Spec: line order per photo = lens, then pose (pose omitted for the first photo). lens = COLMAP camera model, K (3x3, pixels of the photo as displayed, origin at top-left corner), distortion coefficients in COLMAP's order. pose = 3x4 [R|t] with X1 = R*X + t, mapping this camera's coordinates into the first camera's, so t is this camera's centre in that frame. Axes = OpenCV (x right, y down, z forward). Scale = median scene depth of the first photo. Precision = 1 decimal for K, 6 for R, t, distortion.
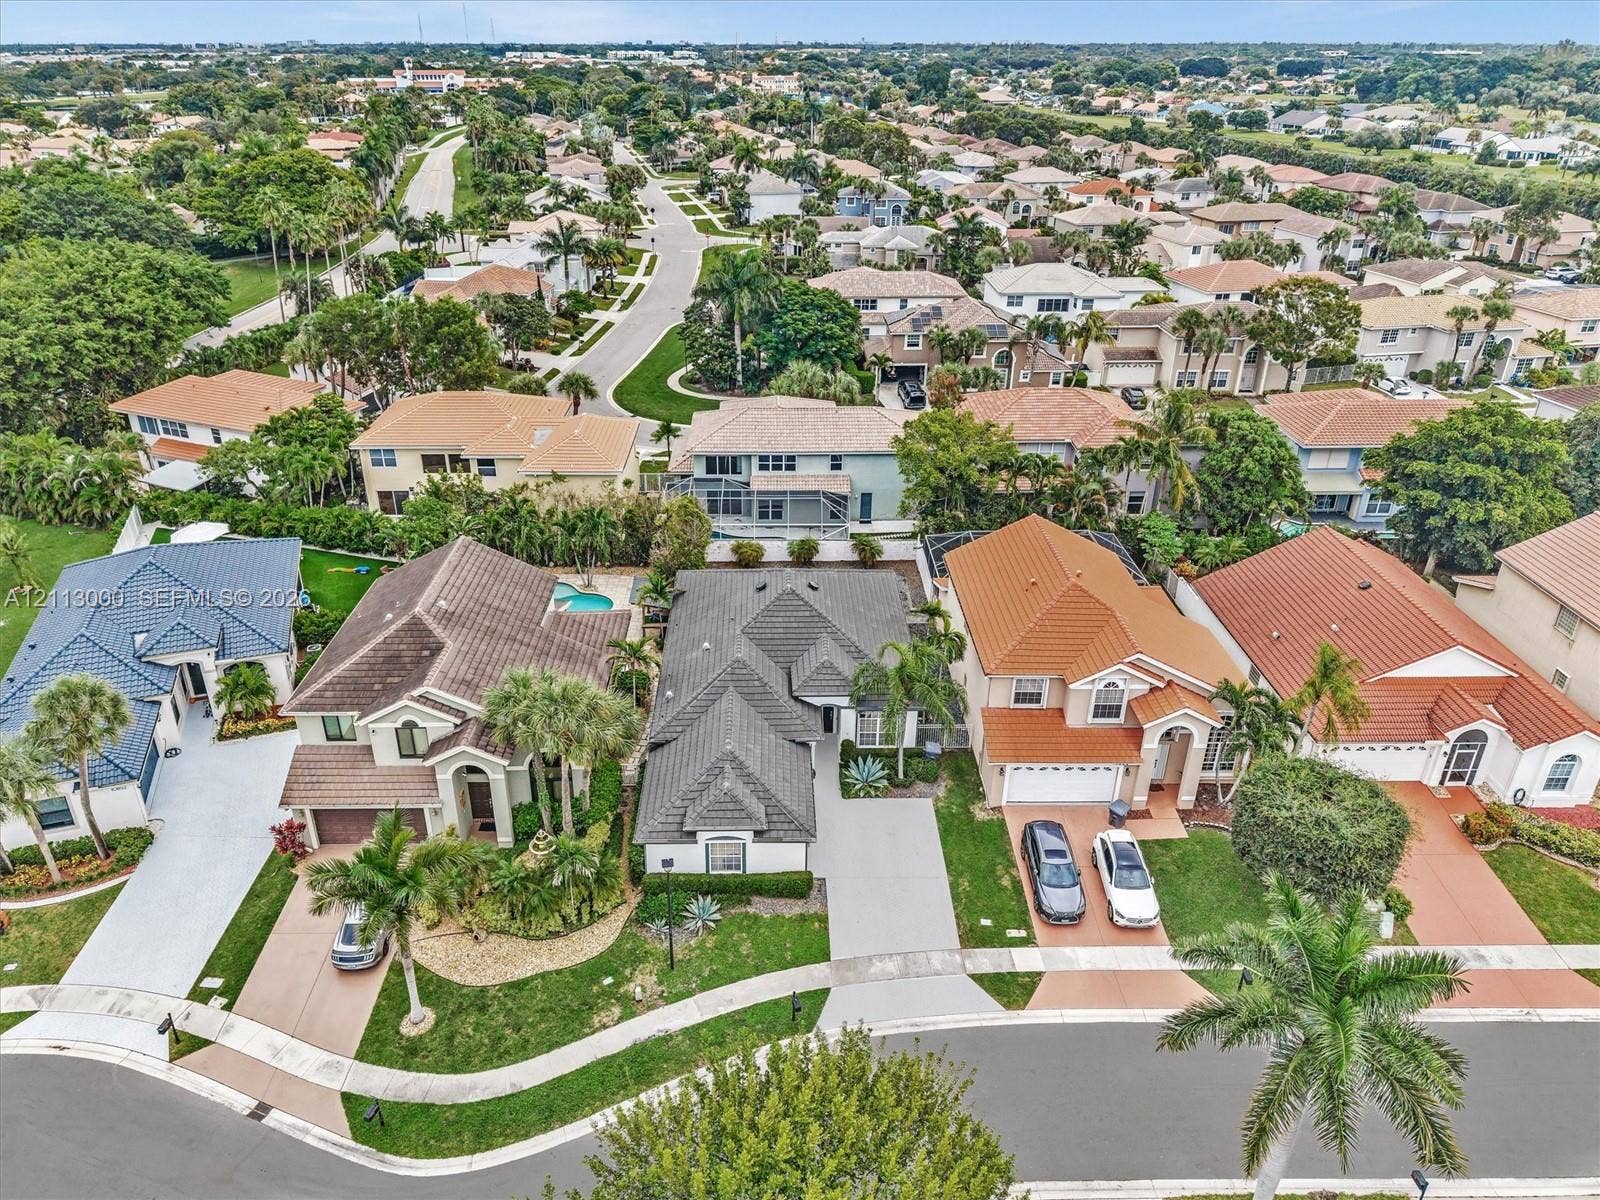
lens RADIAL K [[1070.7, 0, 800.0], [0, 1070.7, 600.0], [0, 0, 1]] dist [0.076069, -0.121529]
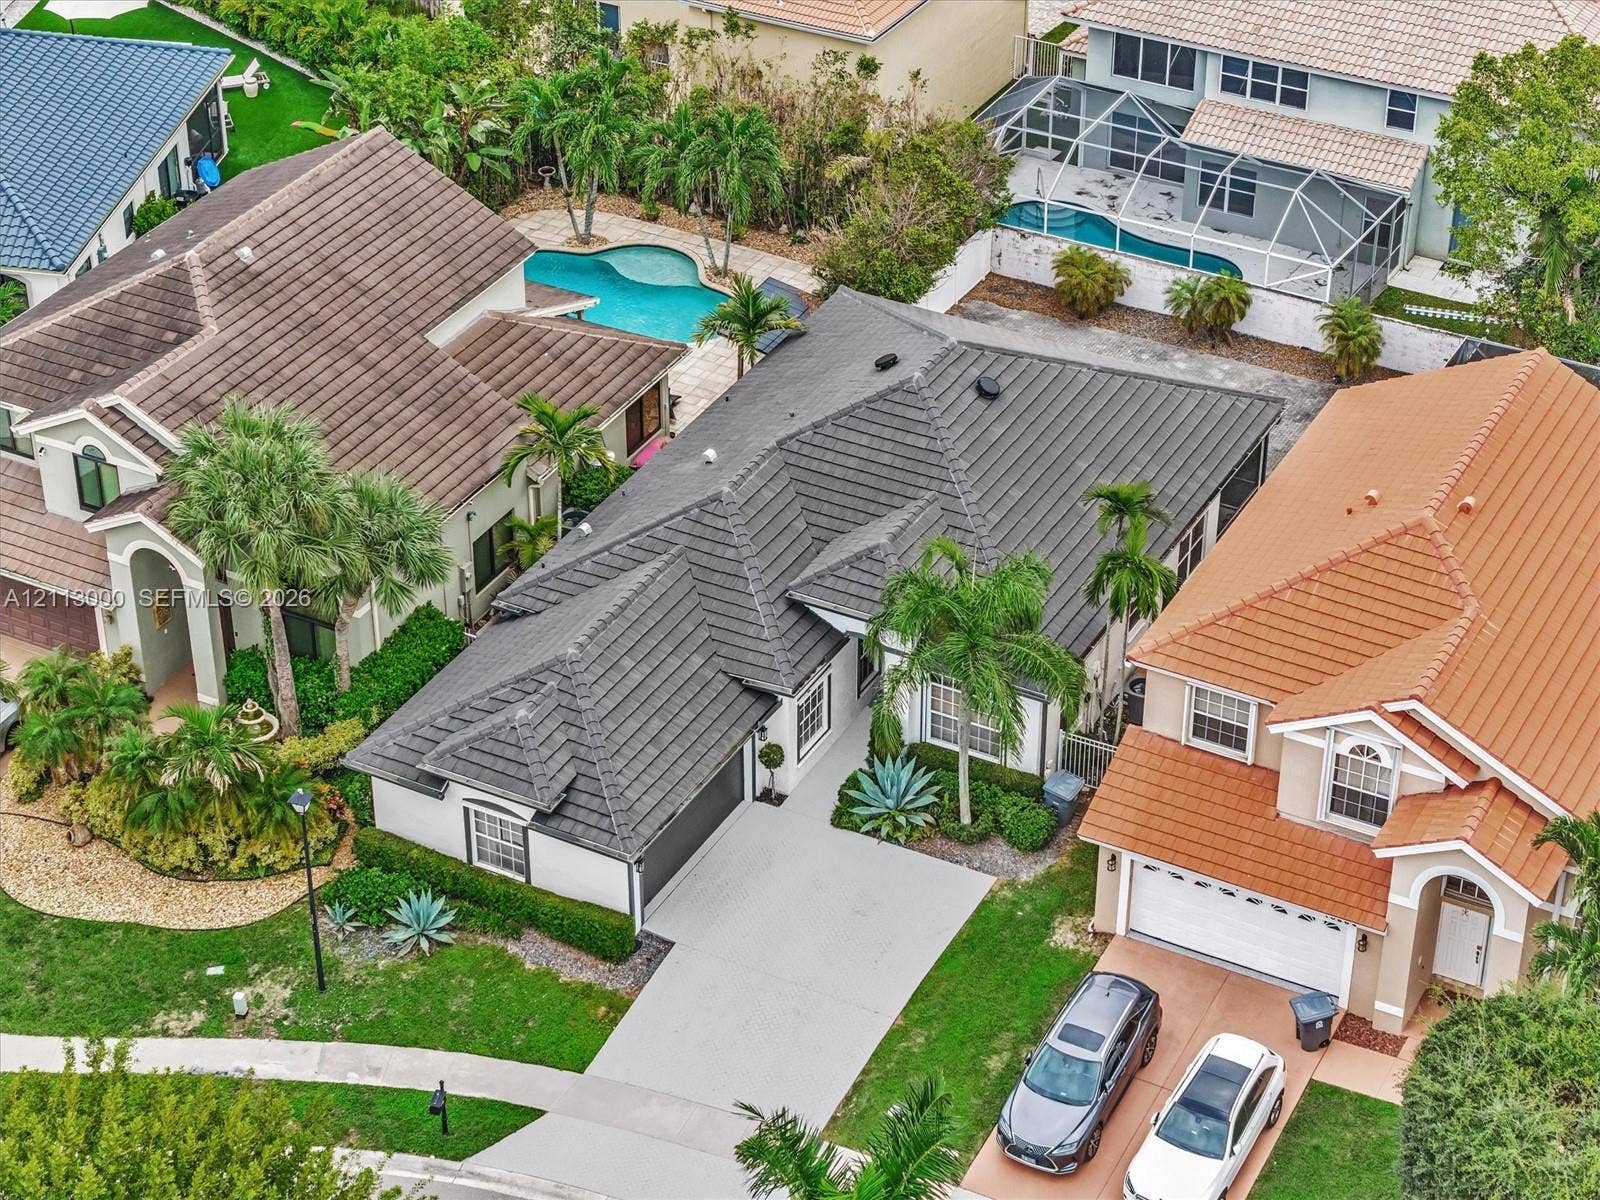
lens RADIAL K [[3225.3, 0, 1000.0], [0, 3225.3, 602.2], [0, 0, 1]] dist [0.077995, -0.630558]
pose [[0.888581, 0.267020, -0.372993, 0.660405], [-0.225177, 0.962315, 0.152466, -0.162236], [0.399648, -0.051489, 0.915221, -0.334594]]
